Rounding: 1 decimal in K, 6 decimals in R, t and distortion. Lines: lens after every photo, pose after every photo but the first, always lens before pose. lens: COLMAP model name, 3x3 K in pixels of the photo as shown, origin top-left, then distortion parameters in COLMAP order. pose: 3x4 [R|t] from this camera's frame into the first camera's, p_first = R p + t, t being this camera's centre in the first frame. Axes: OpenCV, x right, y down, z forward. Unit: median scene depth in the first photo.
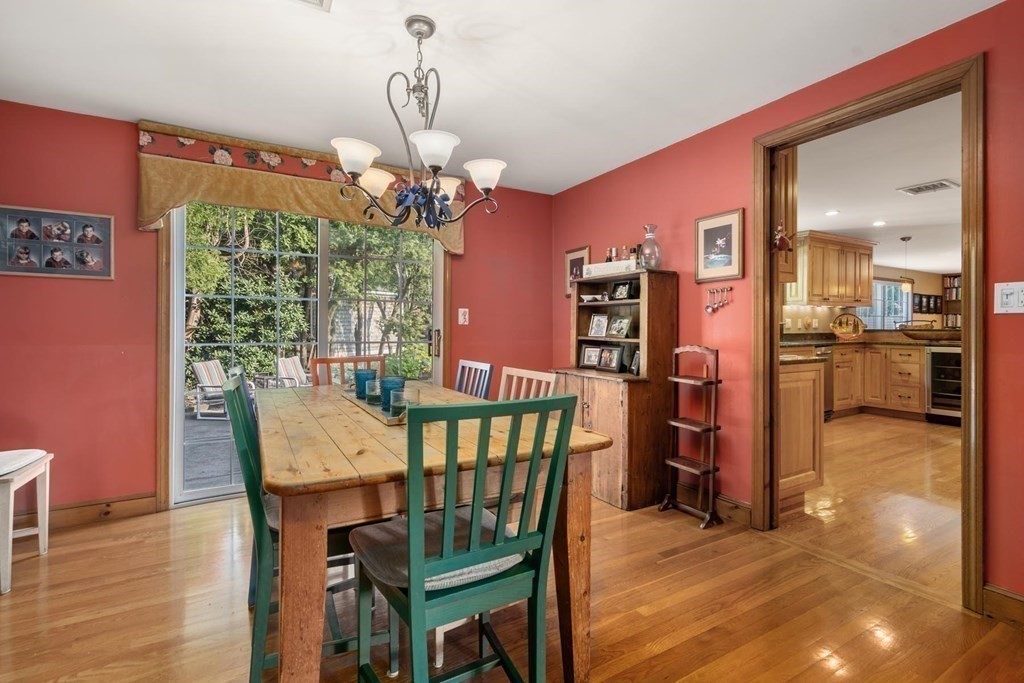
lens RADIAL K [[470.4, 0, 518.4], [0, 470.4, 336.5], [0, 0, 1]] dist [-0.000123, -0.000079]
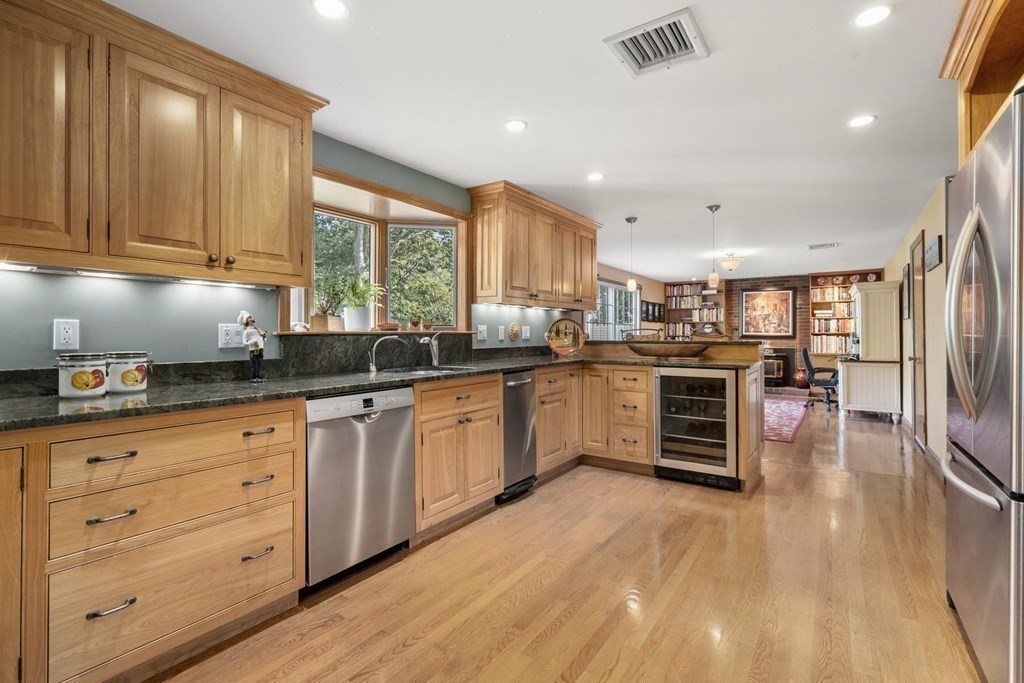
lens RADIAL K [[470.4, 0, 518.4], [0, 470.4, 336.5], [0, 0, 1]] dist [-0.000123, -0.000079]
pose [[0.904919, 0.002280, 0.425577, 0.352872], [0.003034, 0.999926, -0.011809, -0.014591], [-0.425573, 0.011978, 0.904845, 0.413050]]
